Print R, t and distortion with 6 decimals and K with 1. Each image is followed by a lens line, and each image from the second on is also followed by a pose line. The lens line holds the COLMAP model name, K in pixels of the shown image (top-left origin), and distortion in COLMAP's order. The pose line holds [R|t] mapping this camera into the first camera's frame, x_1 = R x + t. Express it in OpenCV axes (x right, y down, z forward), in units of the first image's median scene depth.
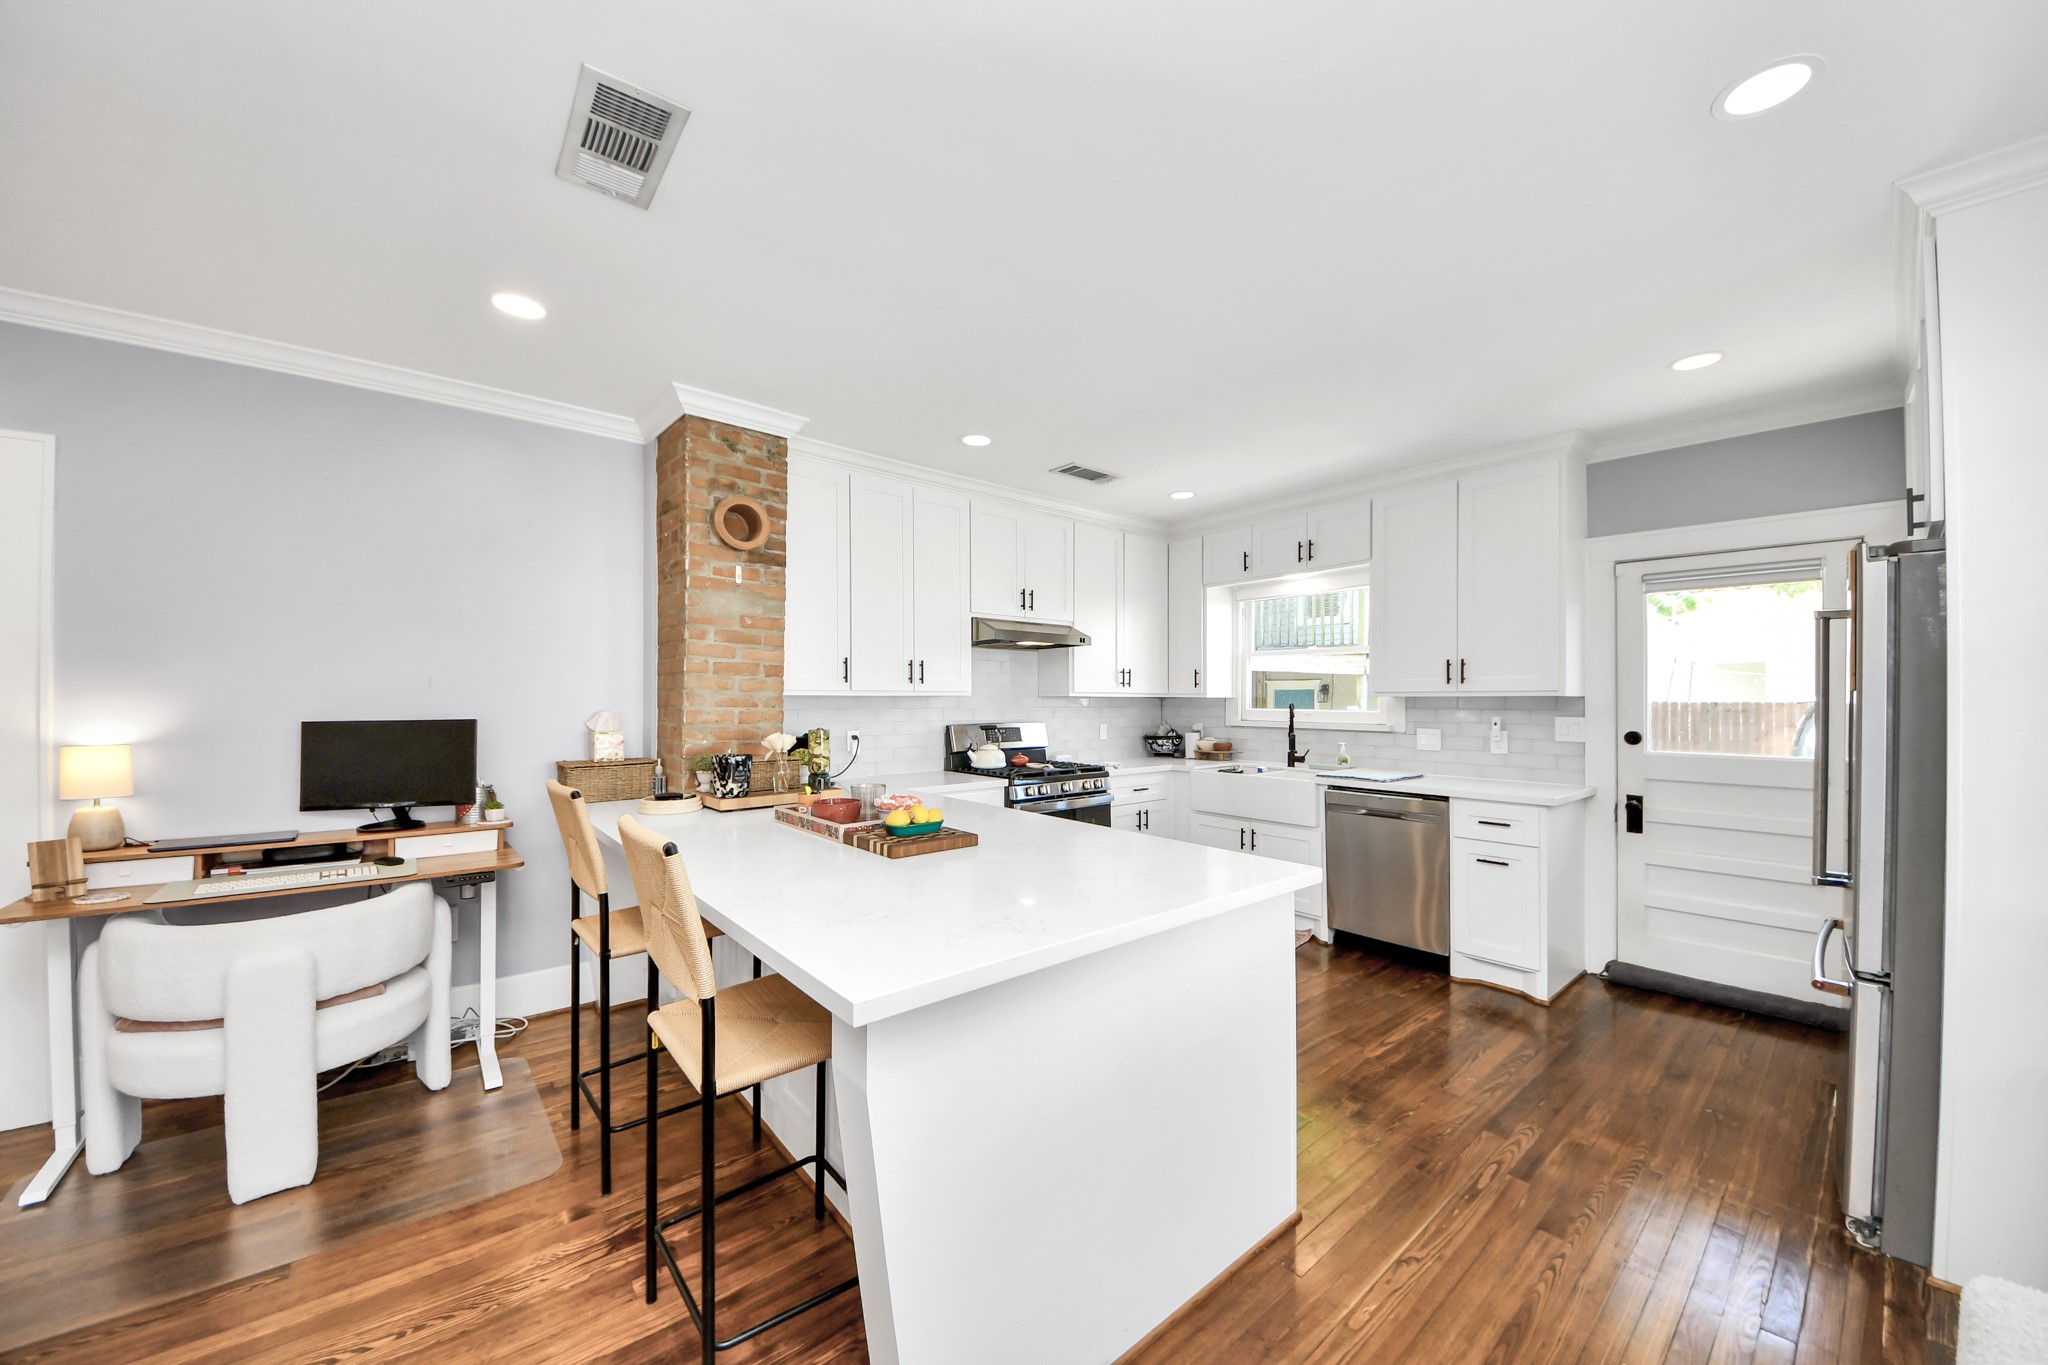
lens RADIAL K [[724.9, 0, 1017.8], [0, 724.9, 700.6], [0, 0, 1]] dist [0.030185, -0.022730]
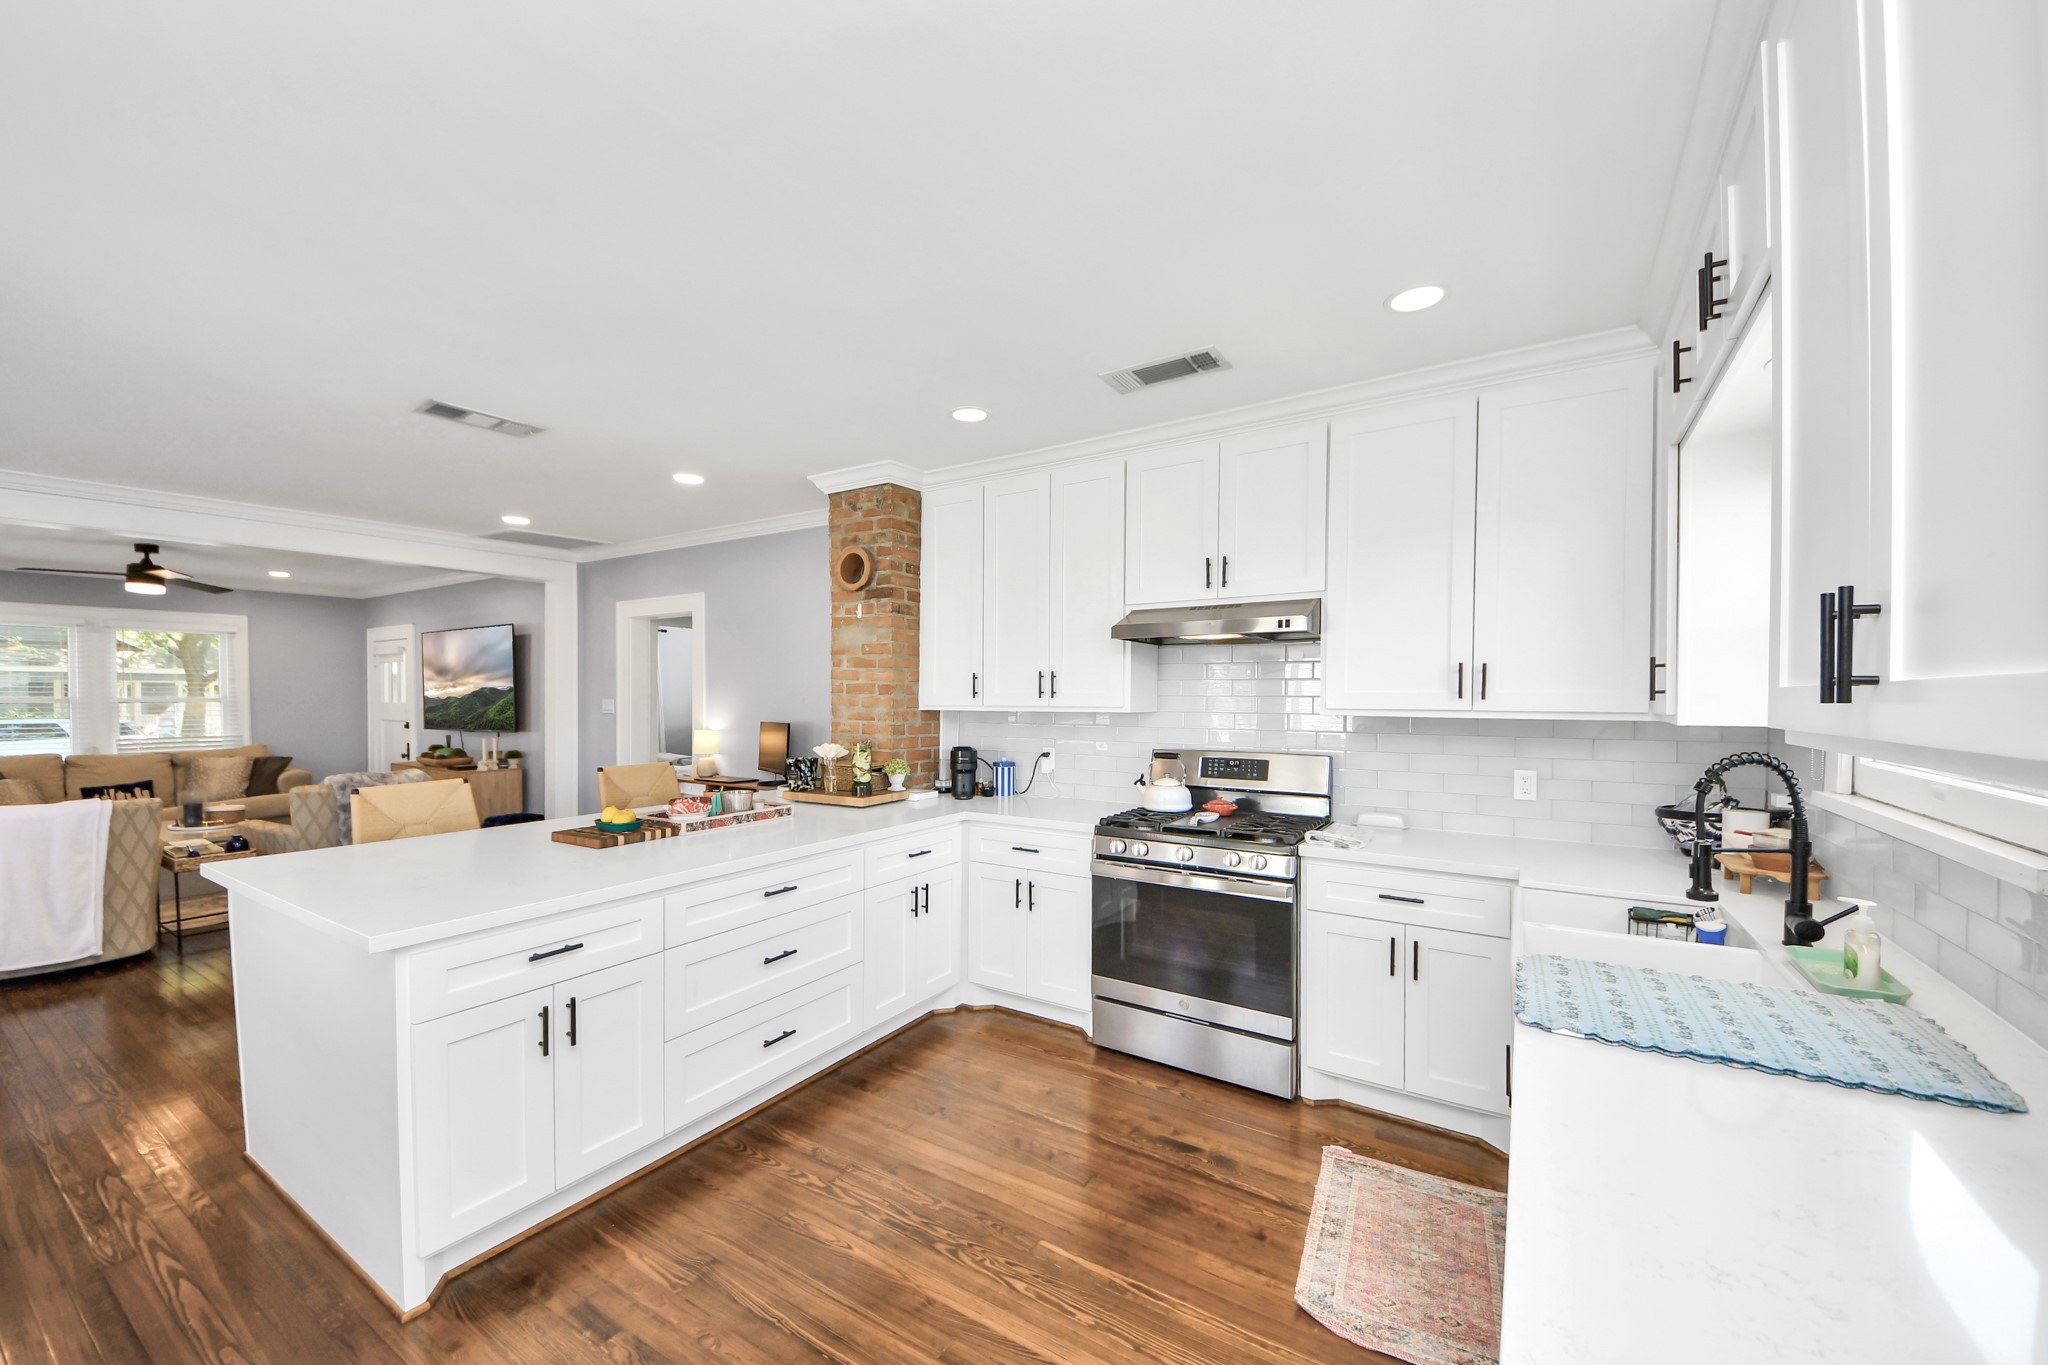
lens RADIAL K [[724.9, 0, 1017.8], [0, 724.9, 700.6], [0, 0, 1]] dist [0.030185, -0.022730]
pose [[0.333222, 0.000440, -0.942848, 0.825236], [-0.005487, 0.999984, -0.001472, -0.022995], [0.942832, 0.005664, 0.333219, 0.829165]]
